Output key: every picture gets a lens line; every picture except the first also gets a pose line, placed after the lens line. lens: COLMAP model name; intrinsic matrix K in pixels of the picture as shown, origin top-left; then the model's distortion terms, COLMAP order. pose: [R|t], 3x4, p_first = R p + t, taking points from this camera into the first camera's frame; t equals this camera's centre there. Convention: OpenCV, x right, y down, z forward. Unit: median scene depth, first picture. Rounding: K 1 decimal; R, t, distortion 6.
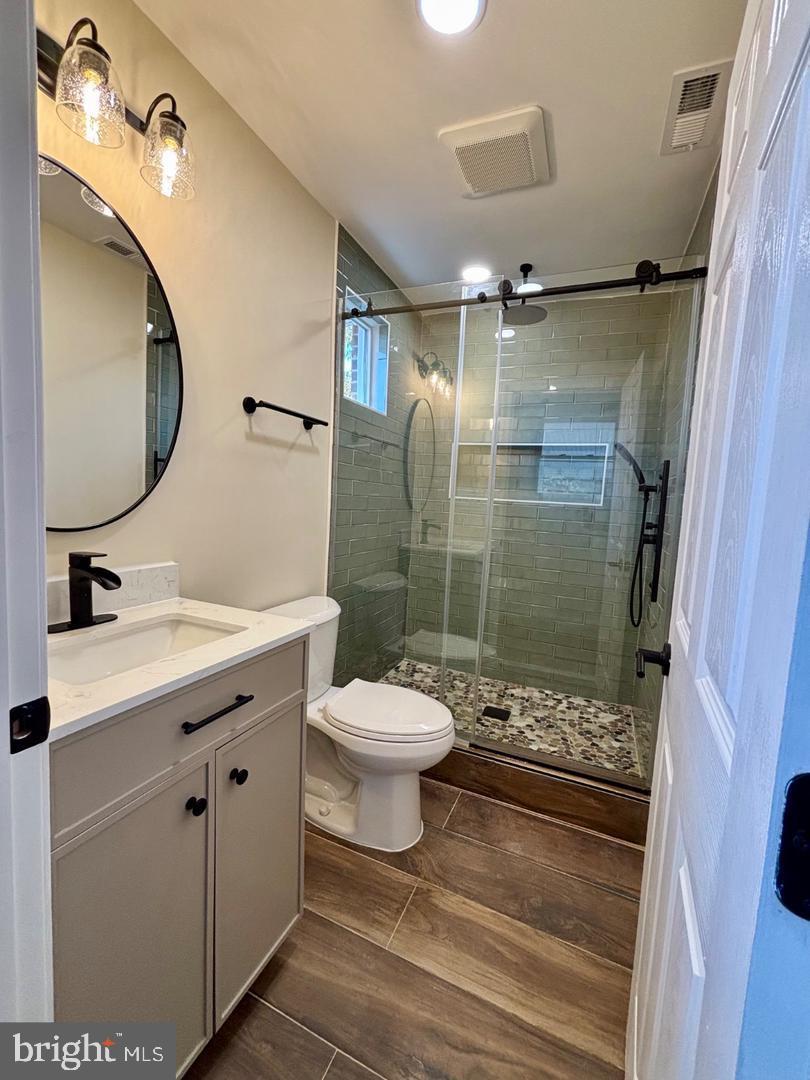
lens RADIAL K [[436.5, 0, 406.2], [0, 436.5, 537.1], [0, 0, 1]] dist [-0.004546, -0.001121]
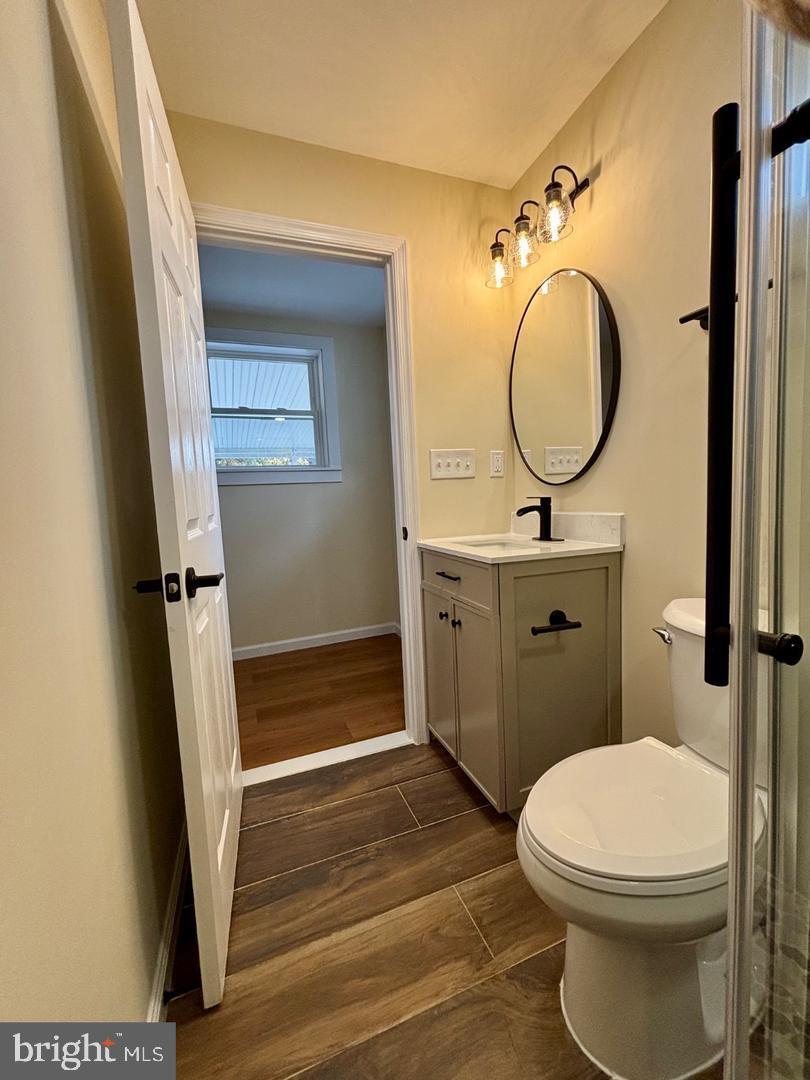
lens RADIAL K [[436.5, 0, 410.0], [0, 436.5, 539.5], [0, 0, 1]] dist [-0.004546, -0.001121]
pose [[-0.714694, 0.038461, -0.698379, 0.329110], [-0.056434, 0.992061, 0.112386, 0.014897], [0.697157, 0.119734, -0.706849, 0.722095]]
